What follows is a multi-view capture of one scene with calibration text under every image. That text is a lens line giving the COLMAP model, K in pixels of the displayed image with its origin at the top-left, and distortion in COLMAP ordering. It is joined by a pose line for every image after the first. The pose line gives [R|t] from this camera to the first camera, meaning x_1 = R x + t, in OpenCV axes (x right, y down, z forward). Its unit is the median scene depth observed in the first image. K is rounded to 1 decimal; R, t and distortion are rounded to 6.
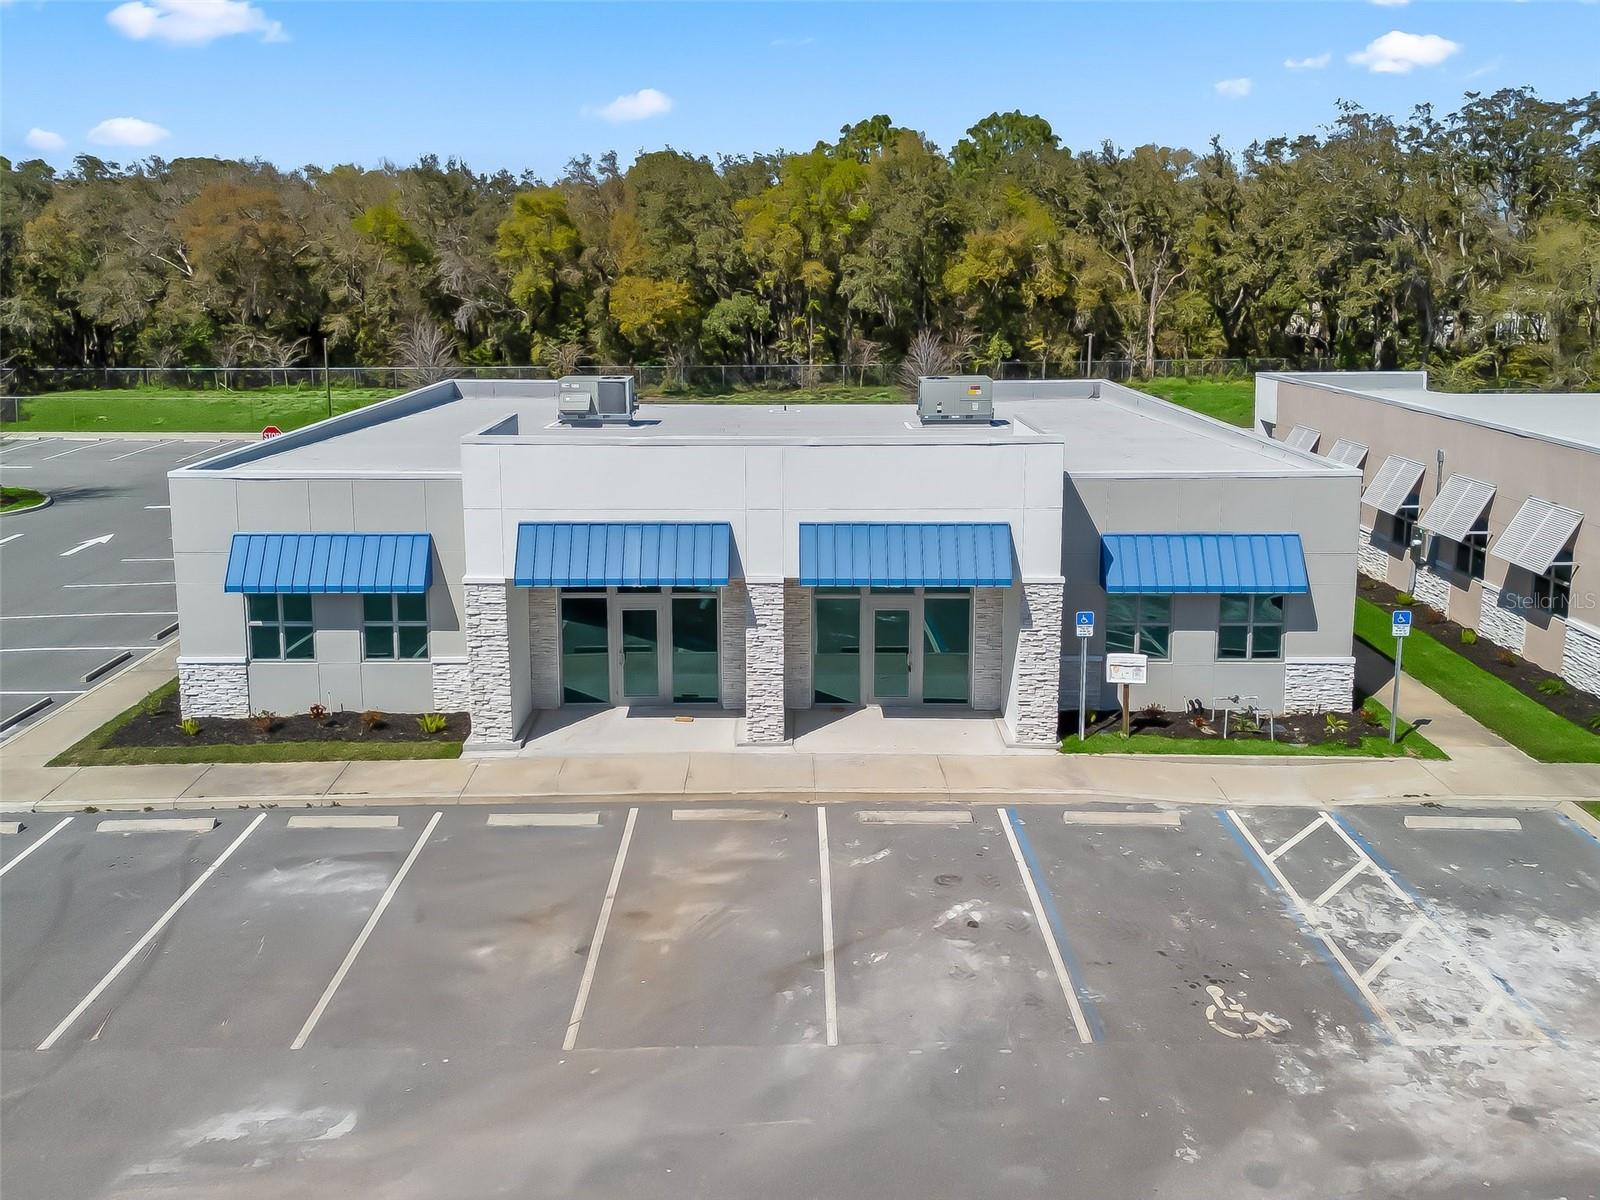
lens RADIAL K [[1225.8, 0, 797.5], [0, 1225.8, 518.3], [0, 0, 1]] dist [0.069786, -0.071245]
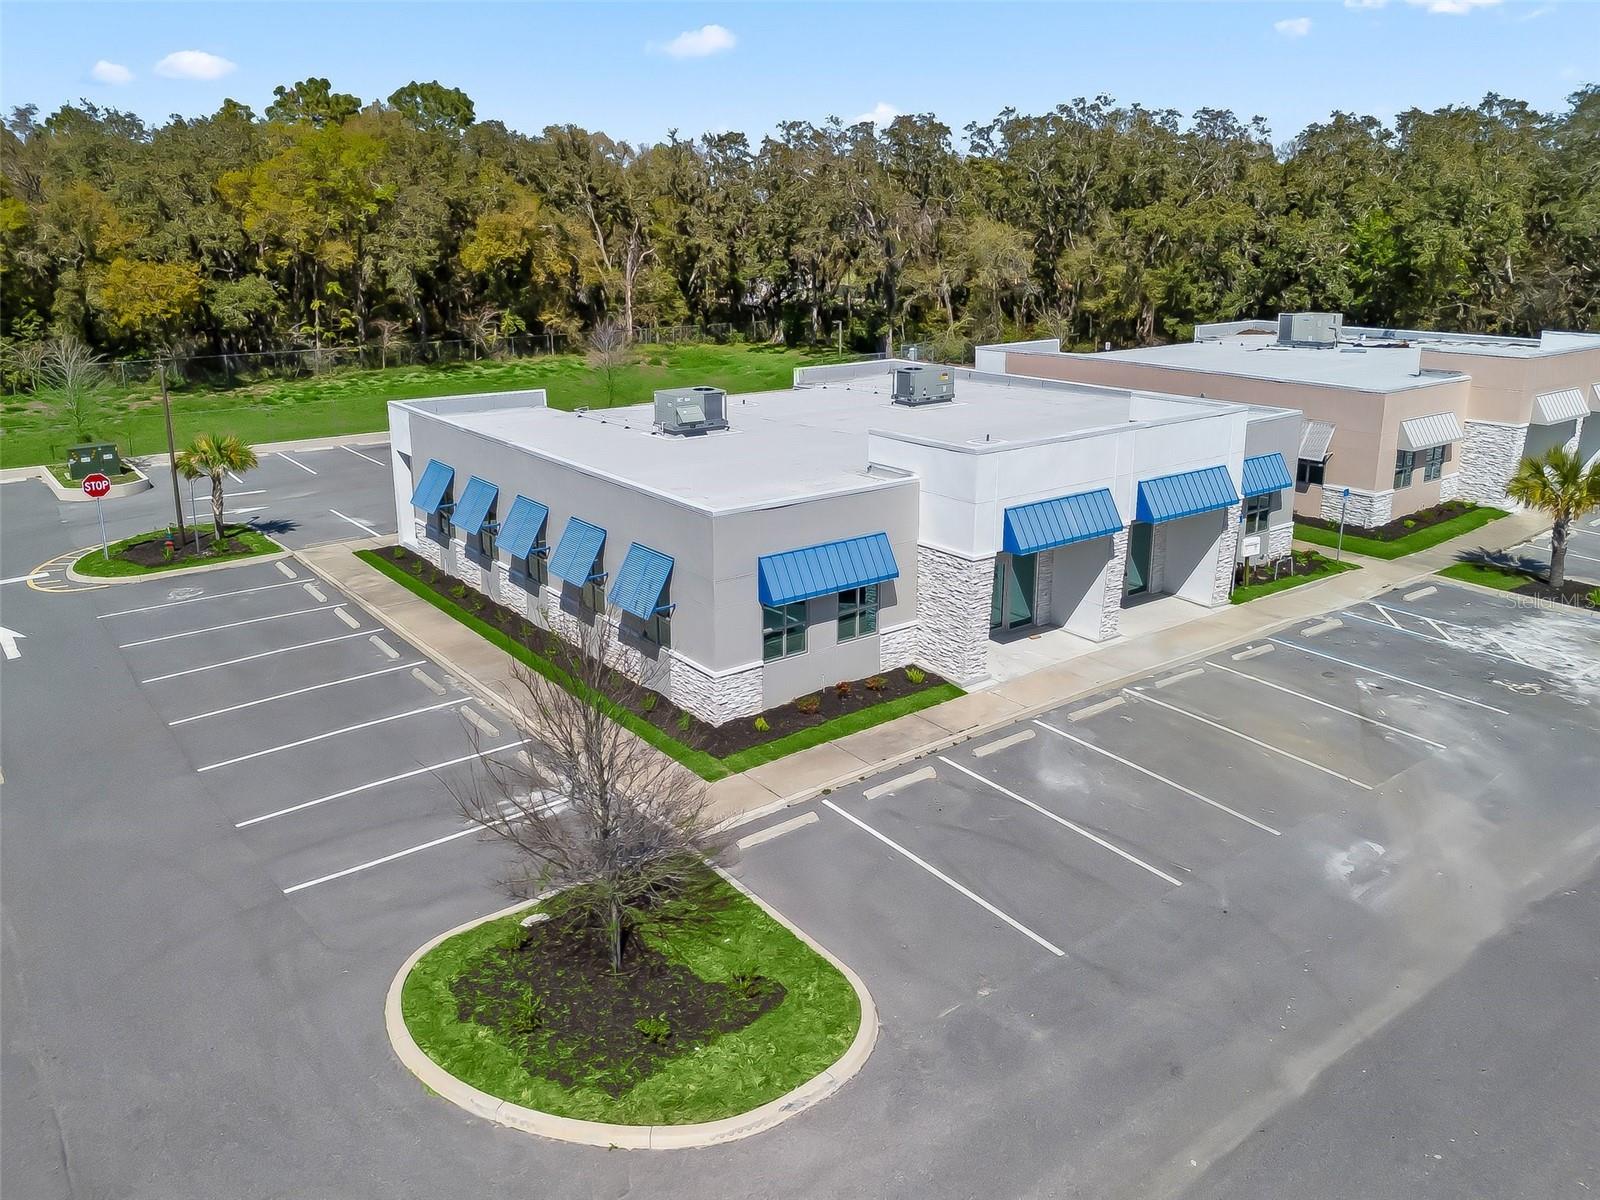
lens RADIAL K [[1169.9, 0, 800.0], [0, 1169.9, 600.0], [0, 0, 1]] dist [0.060437, -0.052624]
pose [[0.796803, -0.185012, 0.575217, -0.285818], [0.119659, 0.981432, 0.149911, -0.029019], [-0.592272, -0.050619, 0.804147, 0.025488]]
